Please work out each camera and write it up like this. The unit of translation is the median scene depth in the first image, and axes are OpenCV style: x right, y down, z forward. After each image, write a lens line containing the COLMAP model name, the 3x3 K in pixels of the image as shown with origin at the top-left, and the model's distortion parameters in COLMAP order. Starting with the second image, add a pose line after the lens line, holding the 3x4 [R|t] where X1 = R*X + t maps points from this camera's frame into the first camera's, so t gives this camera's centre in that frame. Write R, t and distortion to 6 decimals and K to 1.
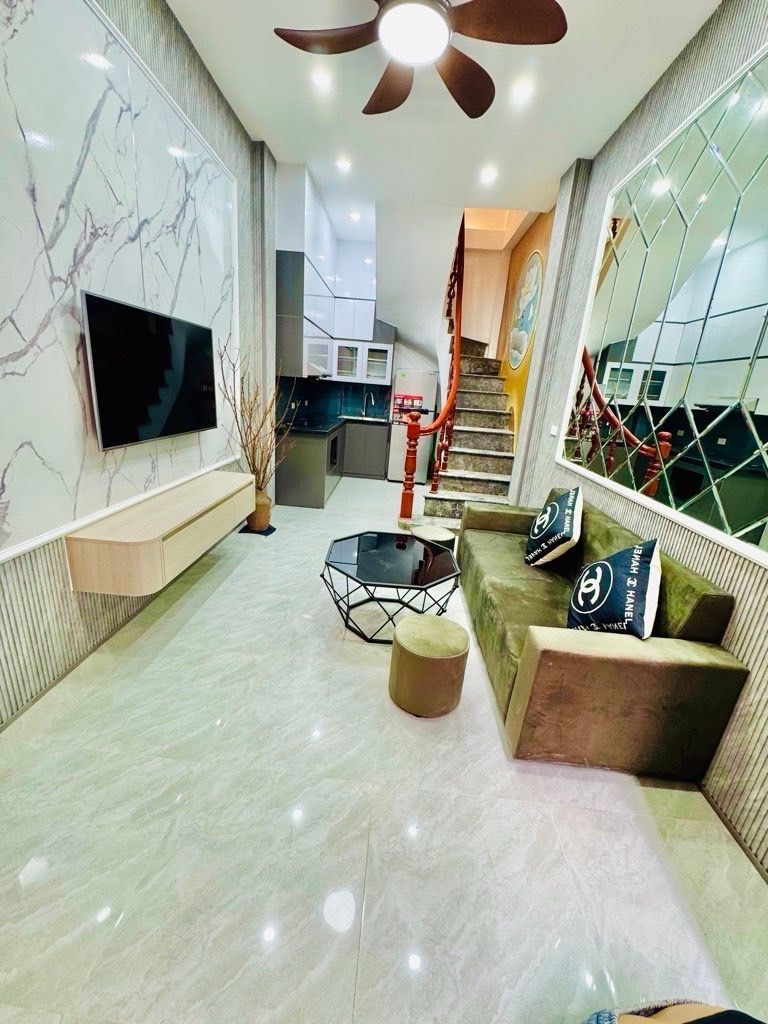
lens RADIAL K [[410.1, 0, 384.4], [0, 410.1, 511.1], [0, 0, 1]] dist [-0.002585, 0.000235]
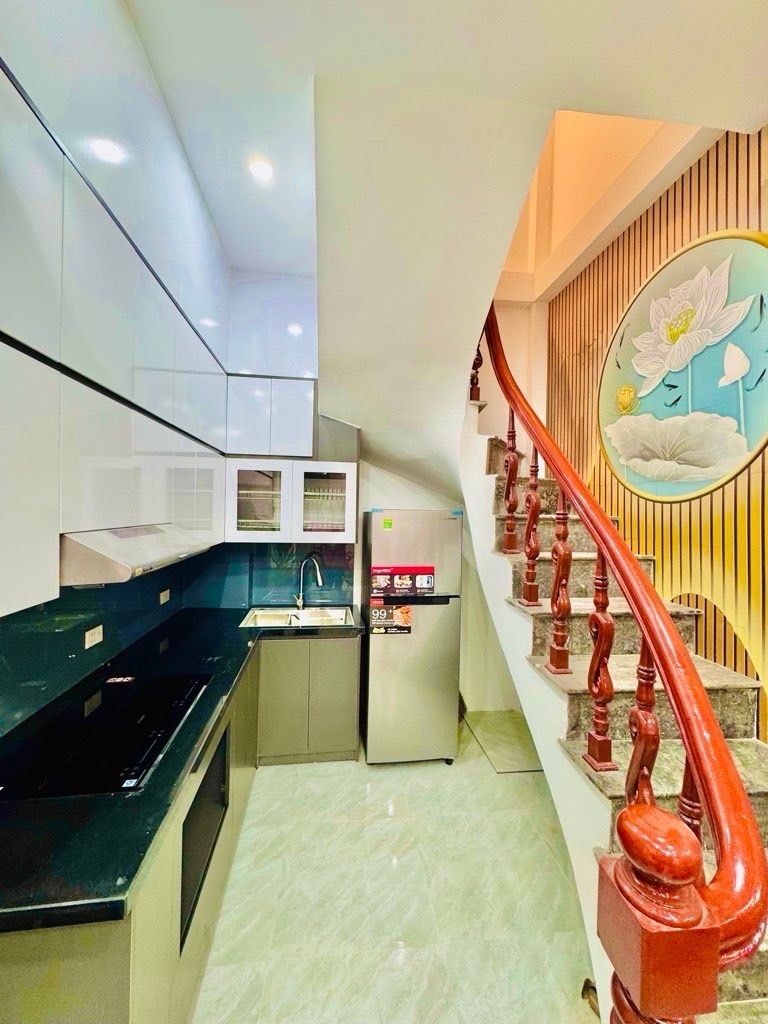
lens RADIAL K [[410.1, 0, 383.0], [0, 410.1, 511.1], [0, 0, 1]] dist [-0.002585, 0.000235]
pose [[0.982465, -0.061053, 0.176166, -0.085059], [0.107620, 0.957267, -0.268435, -0.517949], [-0.152249, 0.282687, 0.947052, 1.312820]]
